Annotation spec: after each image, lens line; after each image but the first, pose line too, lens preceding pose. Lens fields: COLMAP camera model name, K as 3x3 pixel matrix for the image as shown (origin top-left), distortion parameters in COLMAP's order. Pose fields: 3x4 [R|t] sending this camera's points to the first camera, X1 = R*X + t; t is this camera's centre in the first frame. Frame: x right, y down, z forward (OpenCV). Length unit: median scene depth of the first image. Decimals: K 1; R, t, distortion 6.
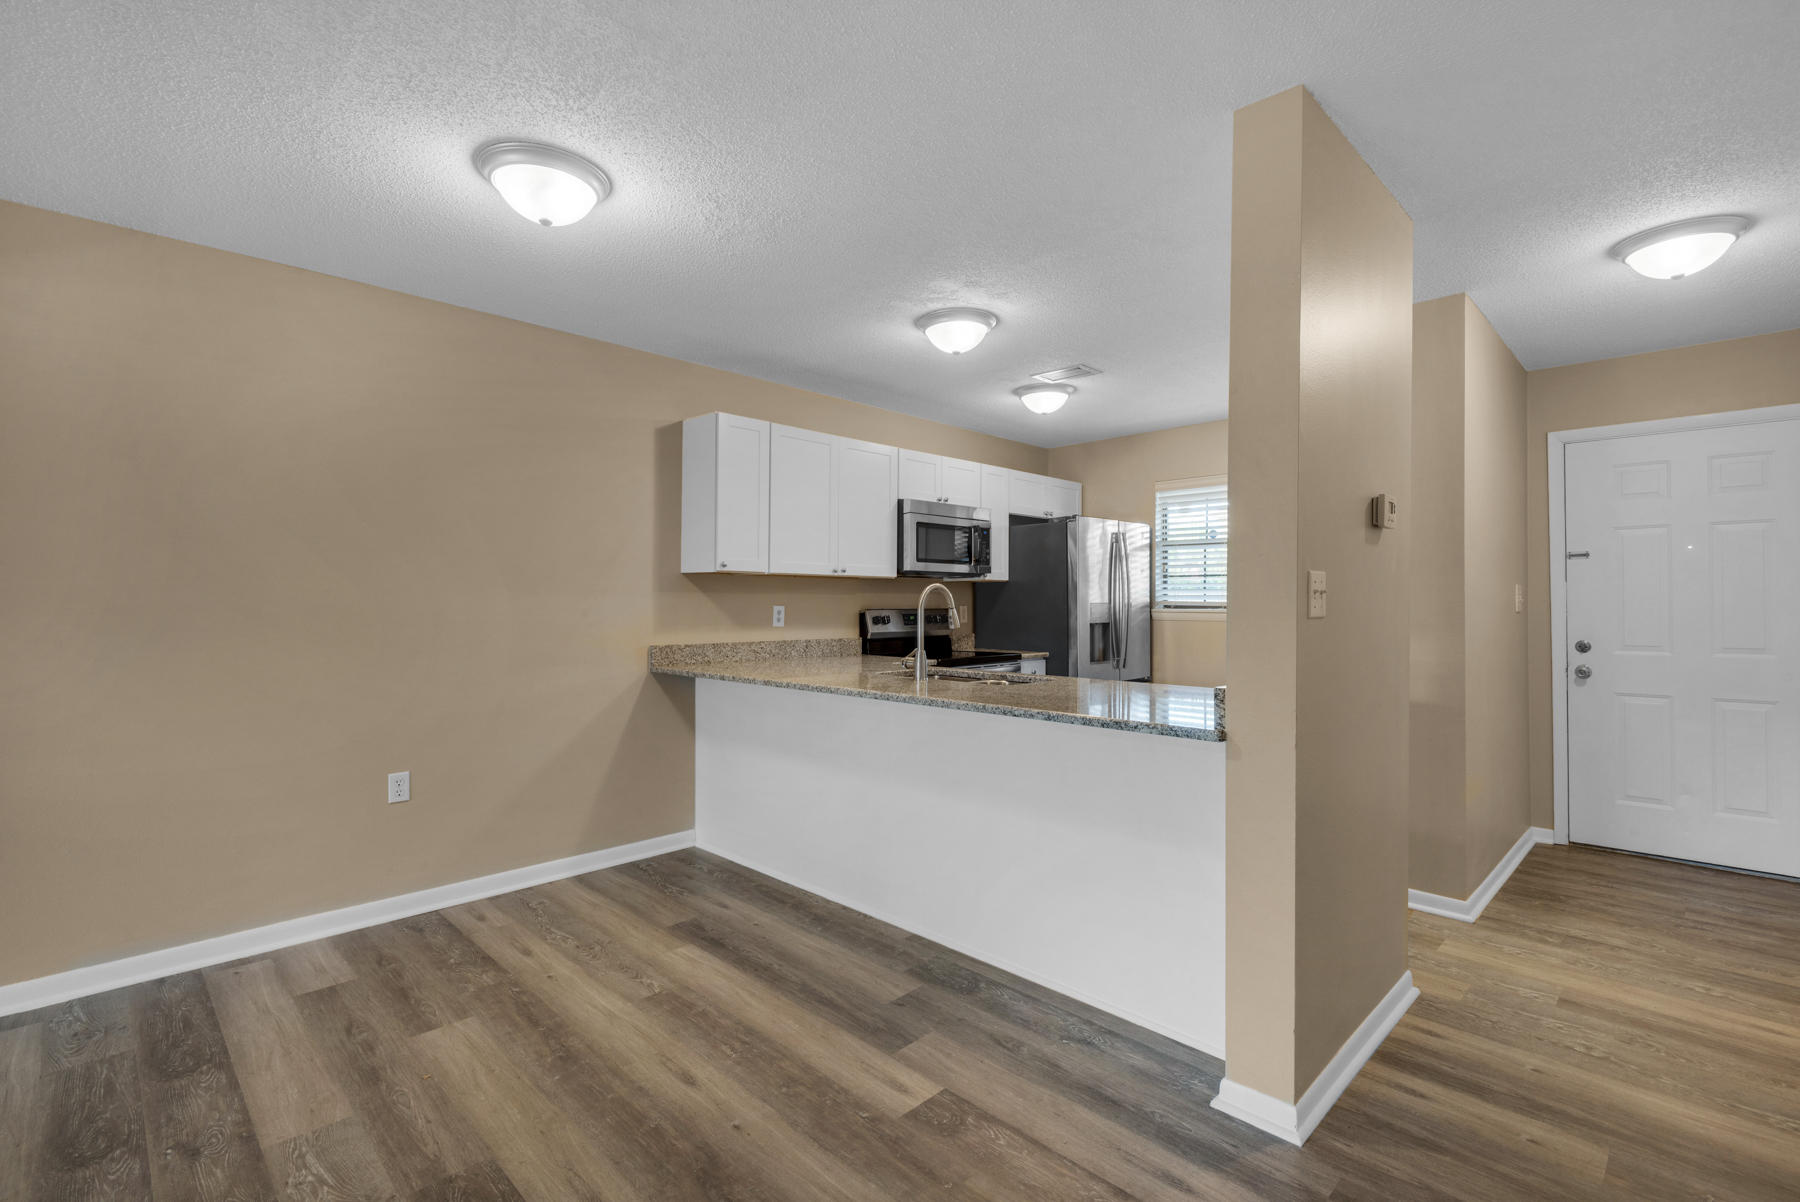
lens RADIAL K [[815.5, 0, 899.7], [0, 815.5, 608.3], [0, 0, 1]] dist [0.006766, -0.008340]
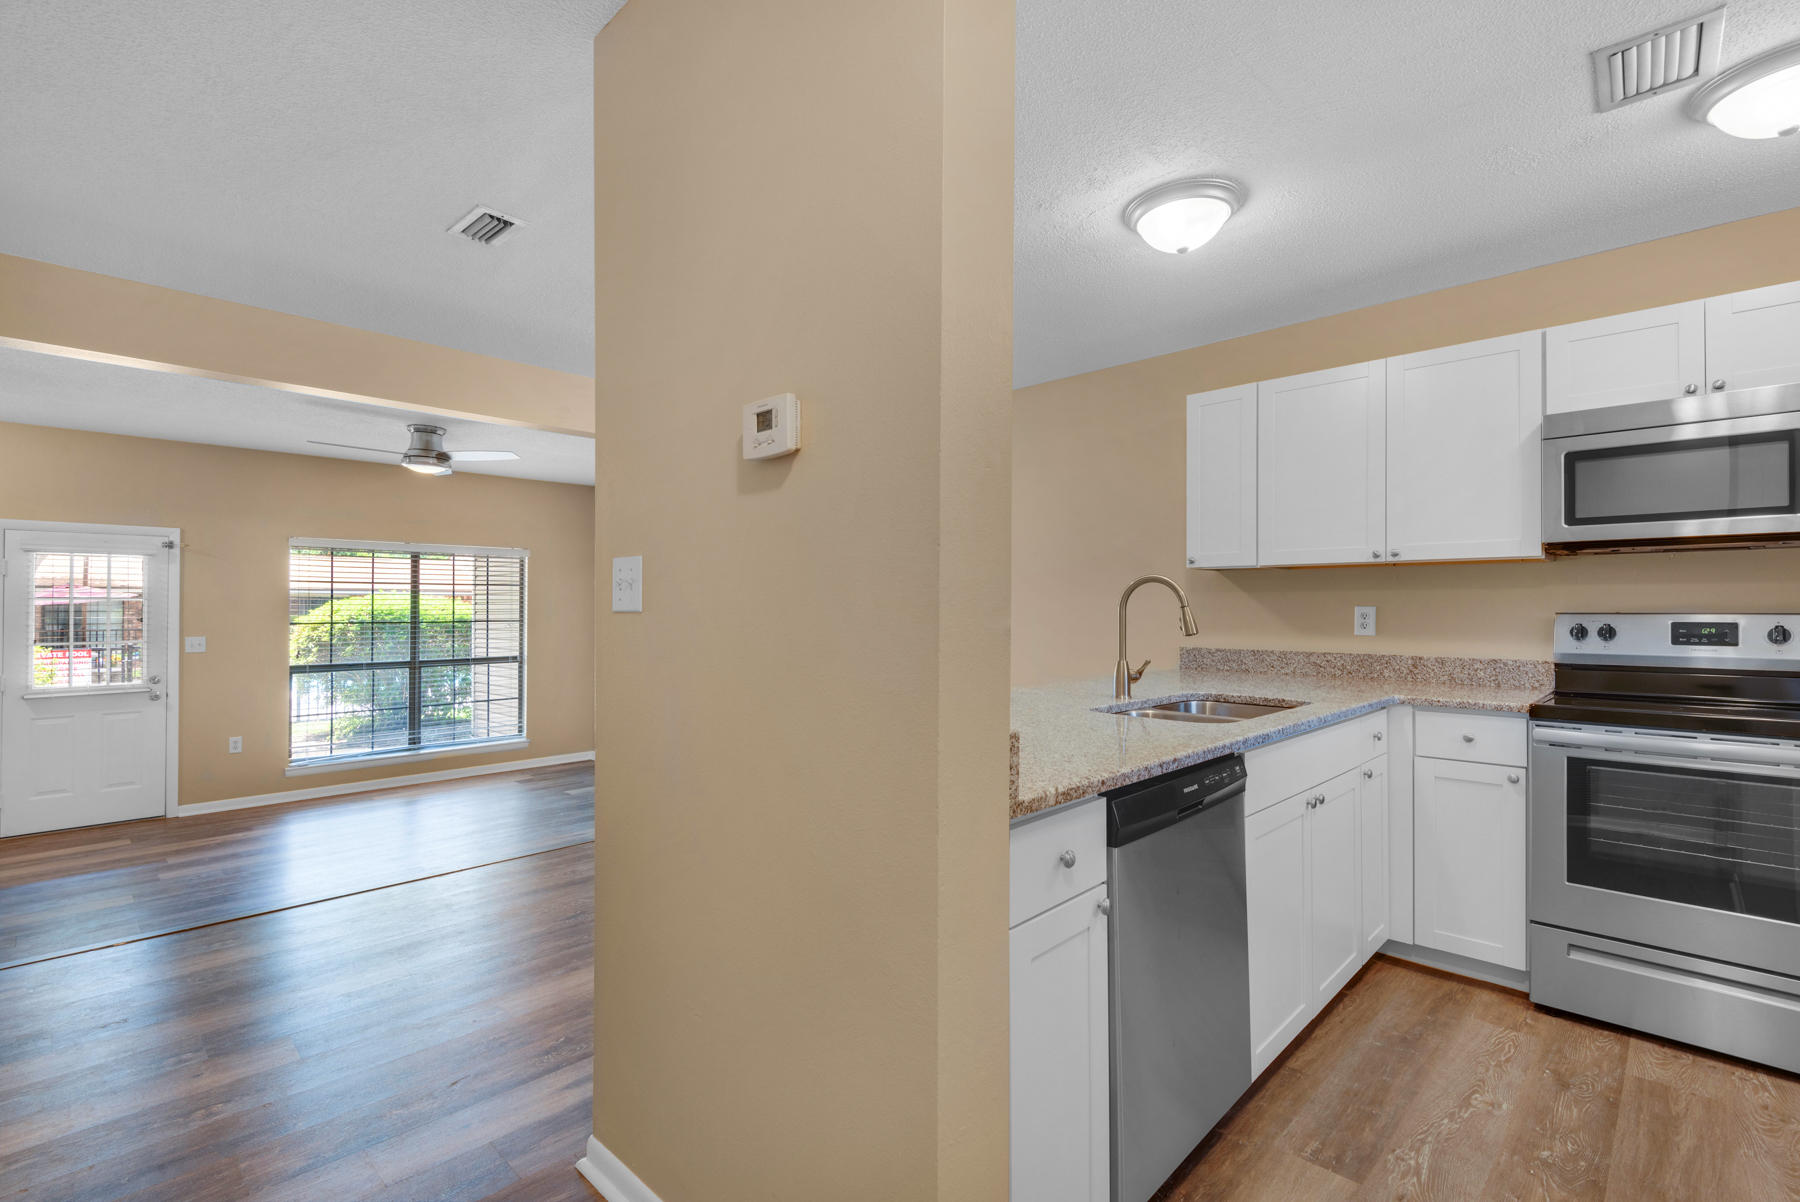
lens RADIAL K [[815.5, 0, 883.7], [0, 815.5, 587.8], [0, 0, 1]] dist [0.006766, -0.008340]
pose [[-0.002788, -0.027083, -0.999629, 0.503166], [-0.010108, 0.999583, -0.027053, 0.003558], [0.999945, 0.010029, -0.003060, 0.480090]]
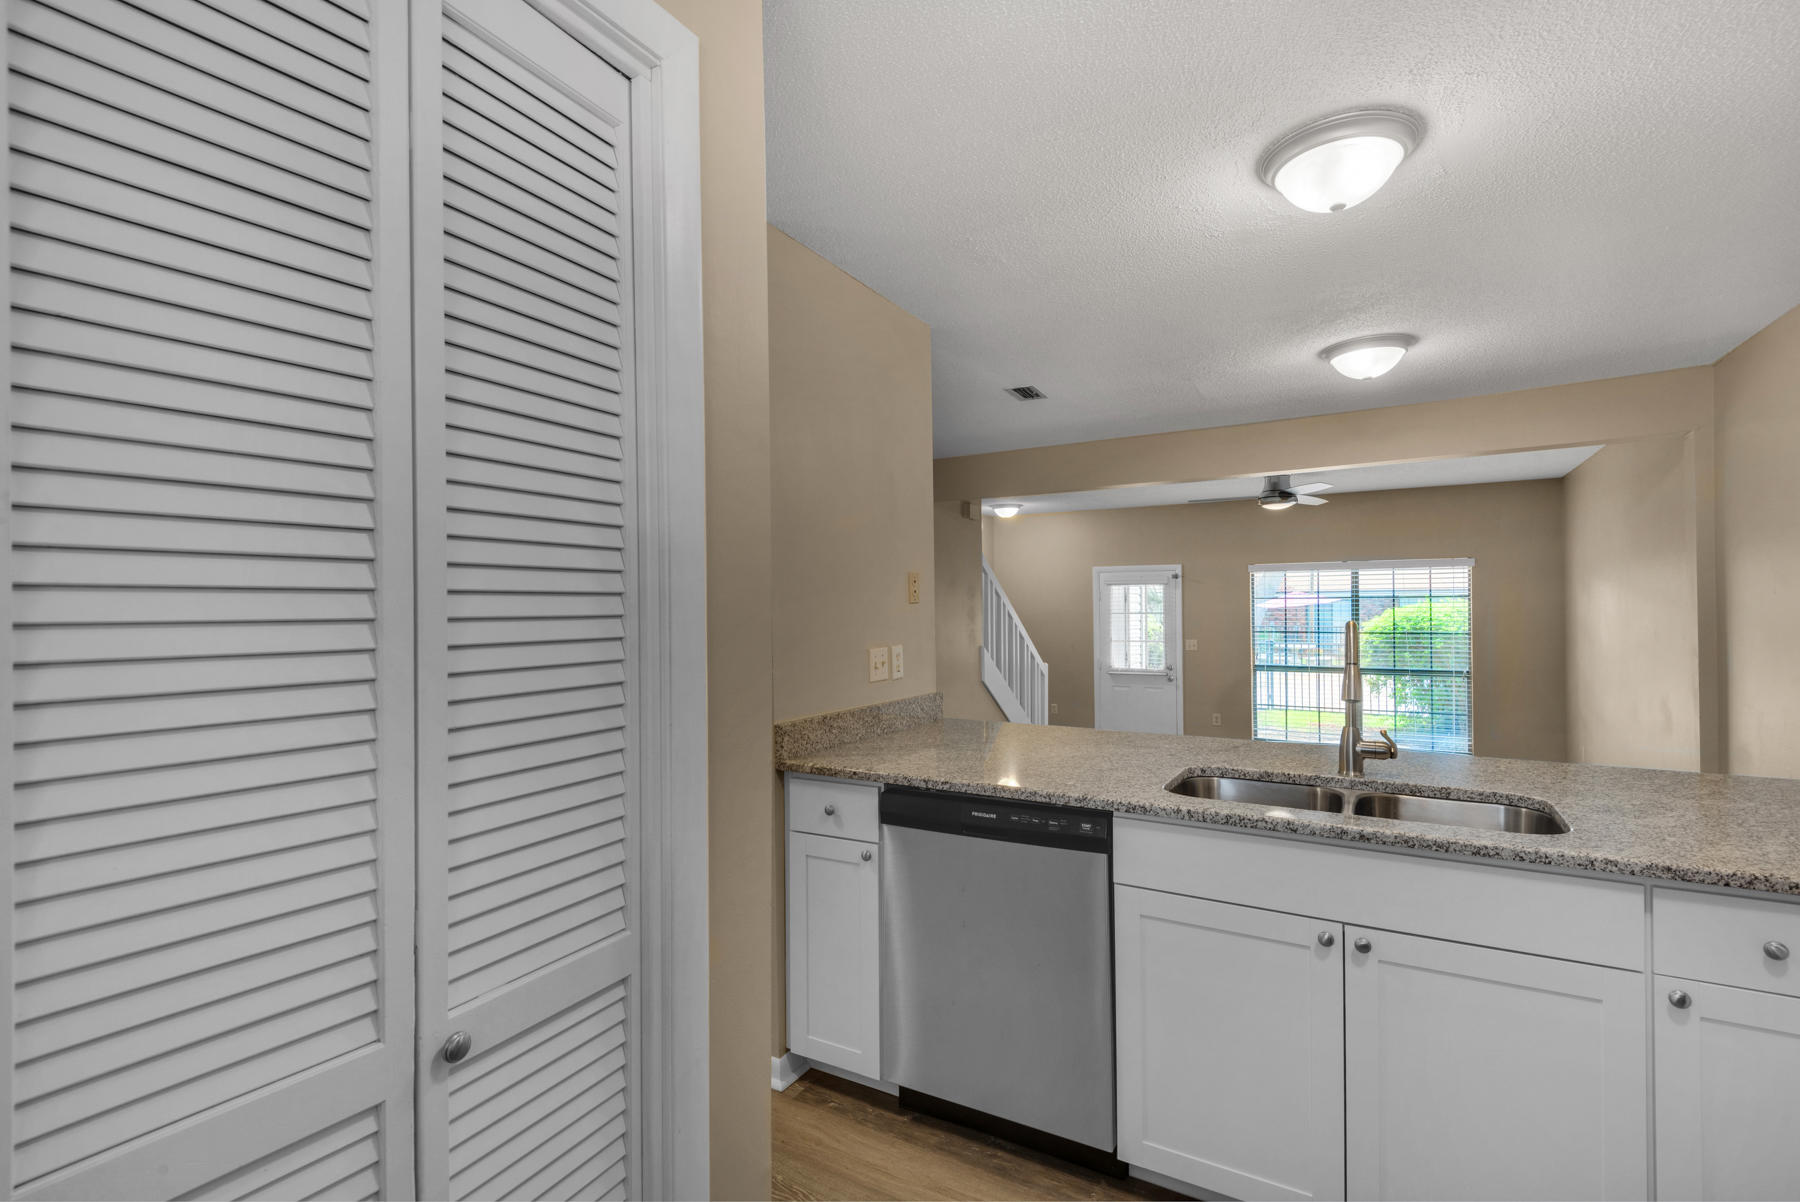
lens RADIAL K [[815.5, 0, 907.5], [0, 815.5, 604.0], [0, 0, 1]] dist [0.006766, -0.008340]
pose [[-0.965851, -0.001096, -0.259094, 0.327867], [-0.002774, 0.999977, 0.006113, -0.028395], [0.259082, 0.006623, -0.965833, 0.935341]]
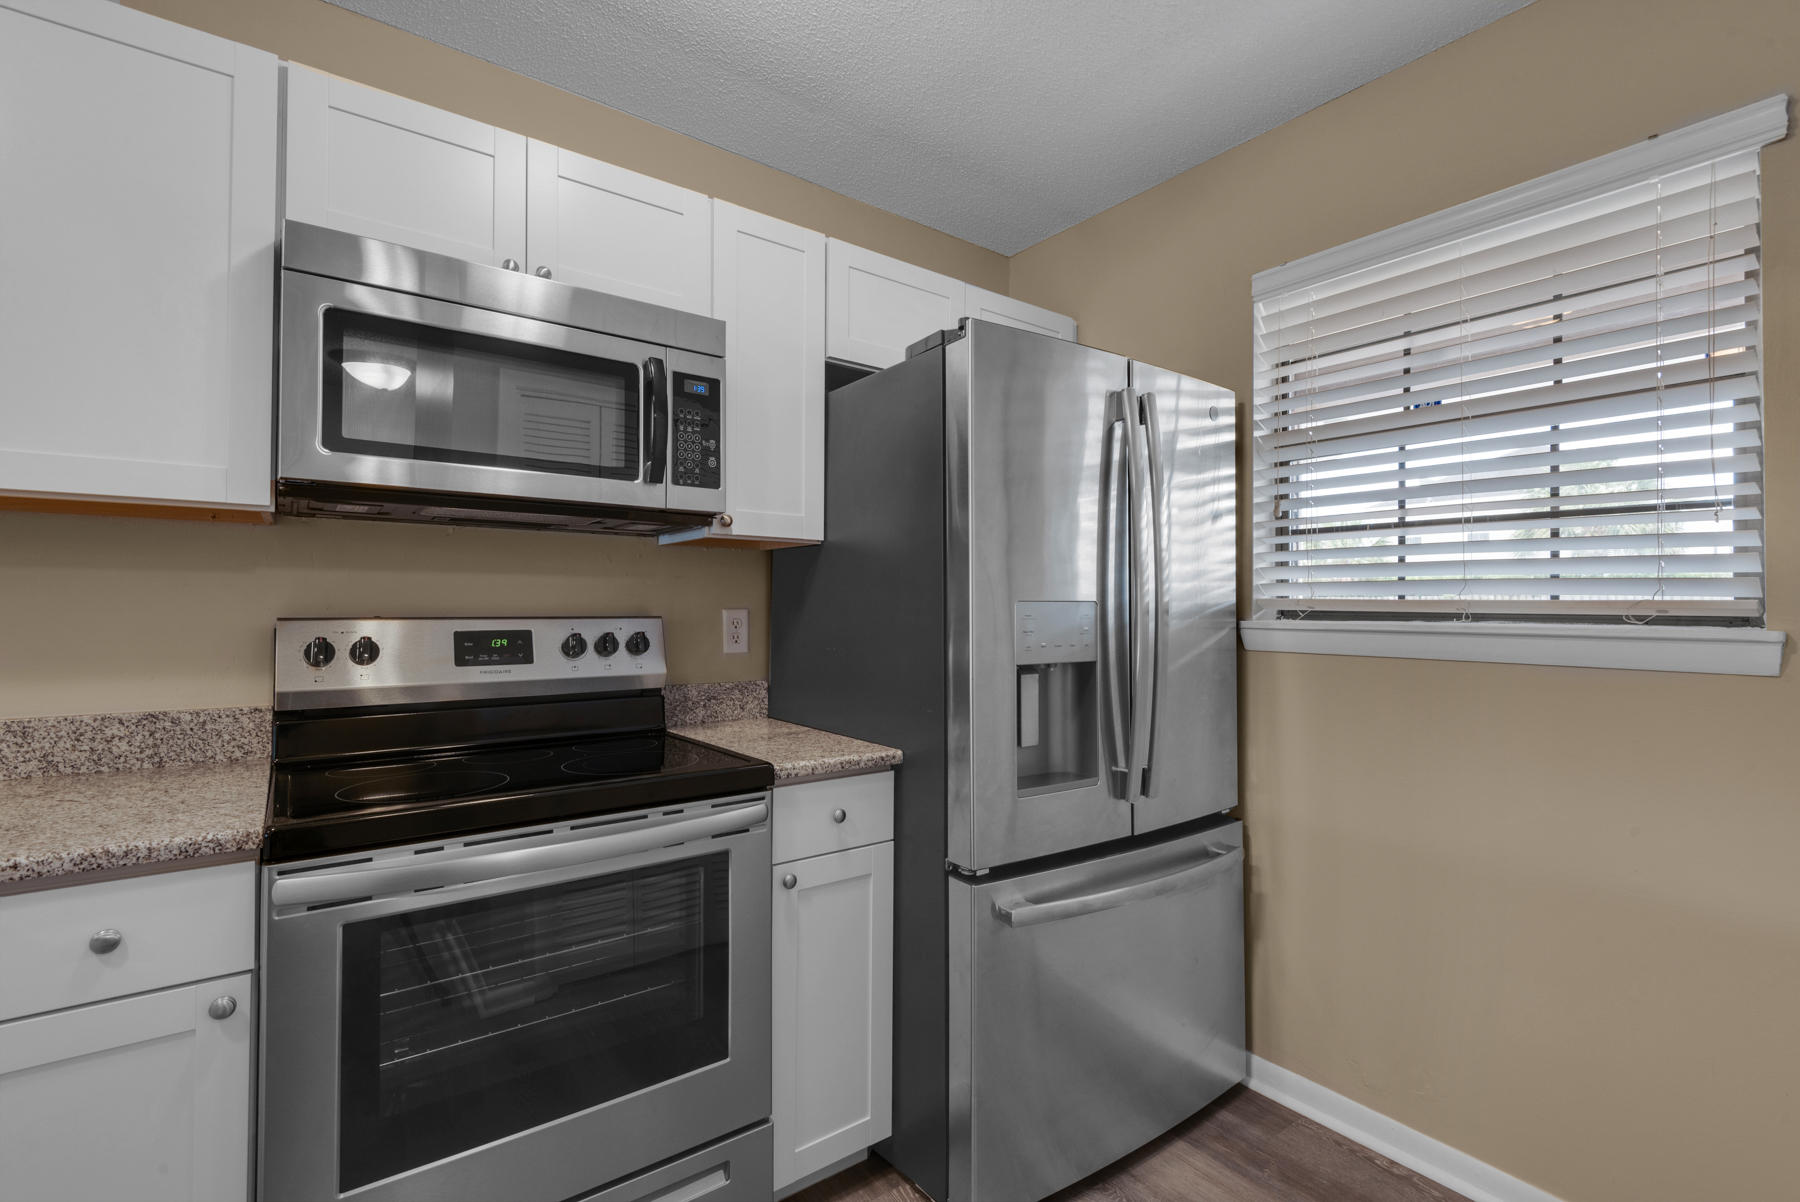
lens RADIAL K [[815.5, 0, 911.8], [0, 815.5, 611.2], [0, 0, 1]] dist [0.006766, -0.008340]
pose [[0.990210, 0.003154, -0.139550, 0.229336], [-0.003961, 0.999977, -0.005508, -0.000841], [0.139529, 0.006007, 0.990200, 0.663574]]
